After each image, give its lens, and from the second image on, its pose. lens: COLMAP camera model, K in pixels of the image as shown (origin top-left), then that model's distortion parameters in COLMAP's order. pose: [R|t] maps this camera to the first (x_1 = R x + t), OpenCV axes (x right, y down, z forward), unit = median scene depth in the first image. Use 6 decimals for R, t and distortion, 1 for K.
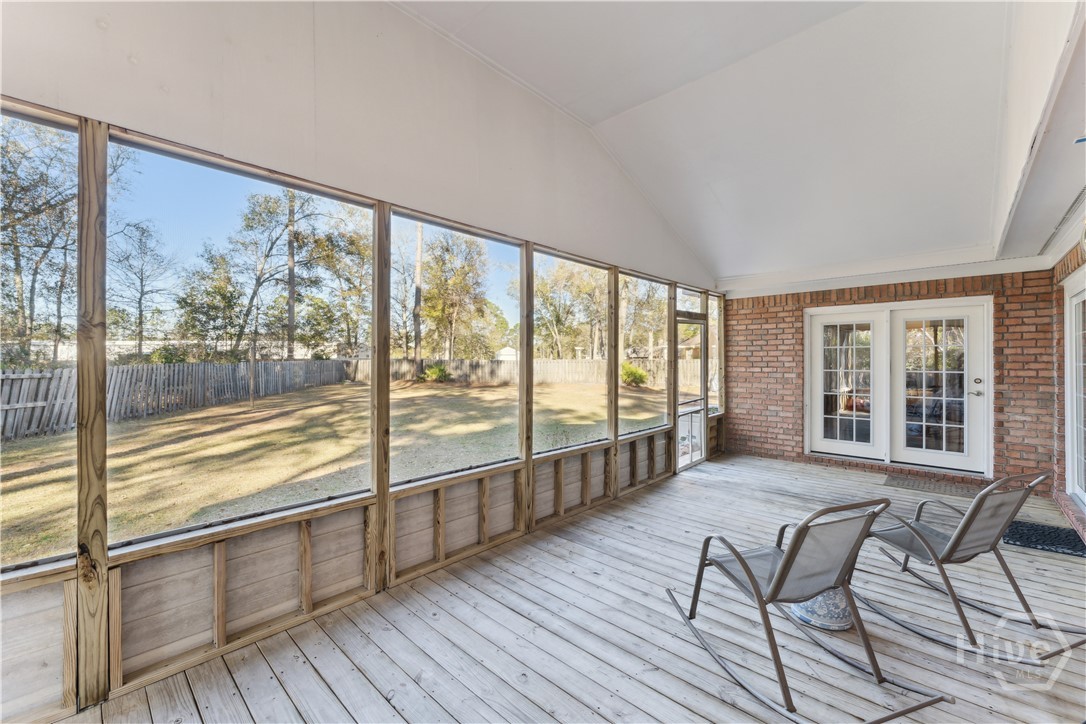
lens RADIAL K [[437.4, 0, 538.1], [0, 437.4, 359.5], [0, 0, 1]] dist [0.002695, 0.000235]
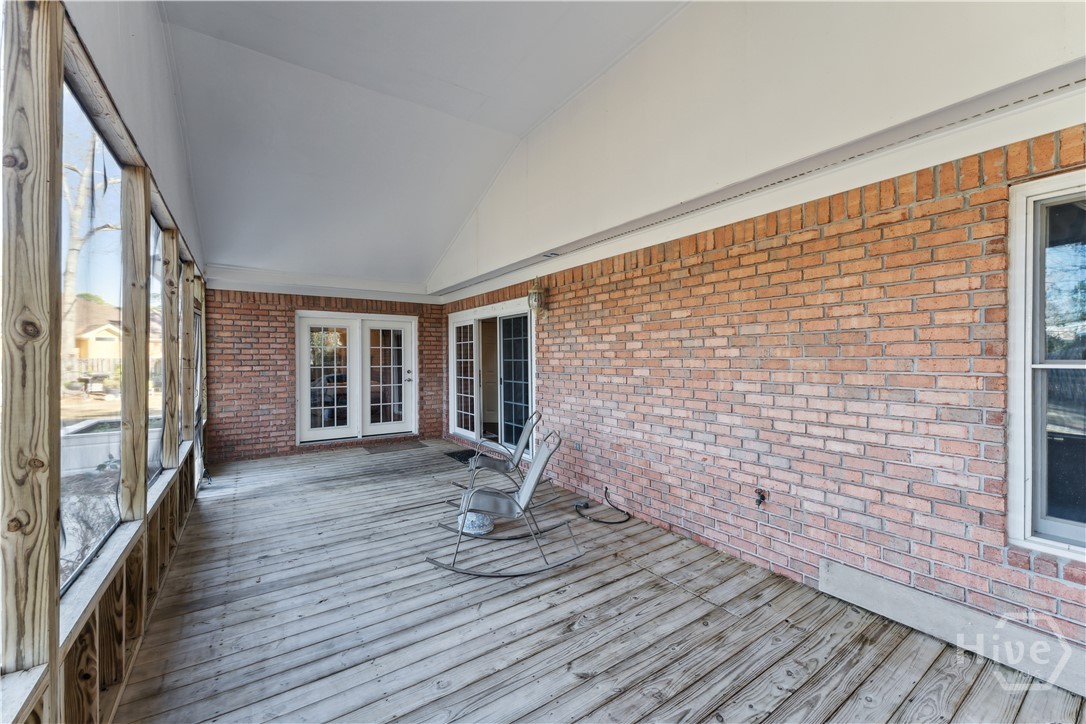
lens RADIAL K [[437.4, 0, 537.3], [0, 437.4, 359.8], [0, 0, 1]] dist [0.002695, 0.000235]
pose [[0.221980, -0.003446, 0.975045, -0.300543], [0.001951, 0.999993, 0.003091, 0.002957], [-0.975049, 0.001216, 0.221985, 0.187814]]
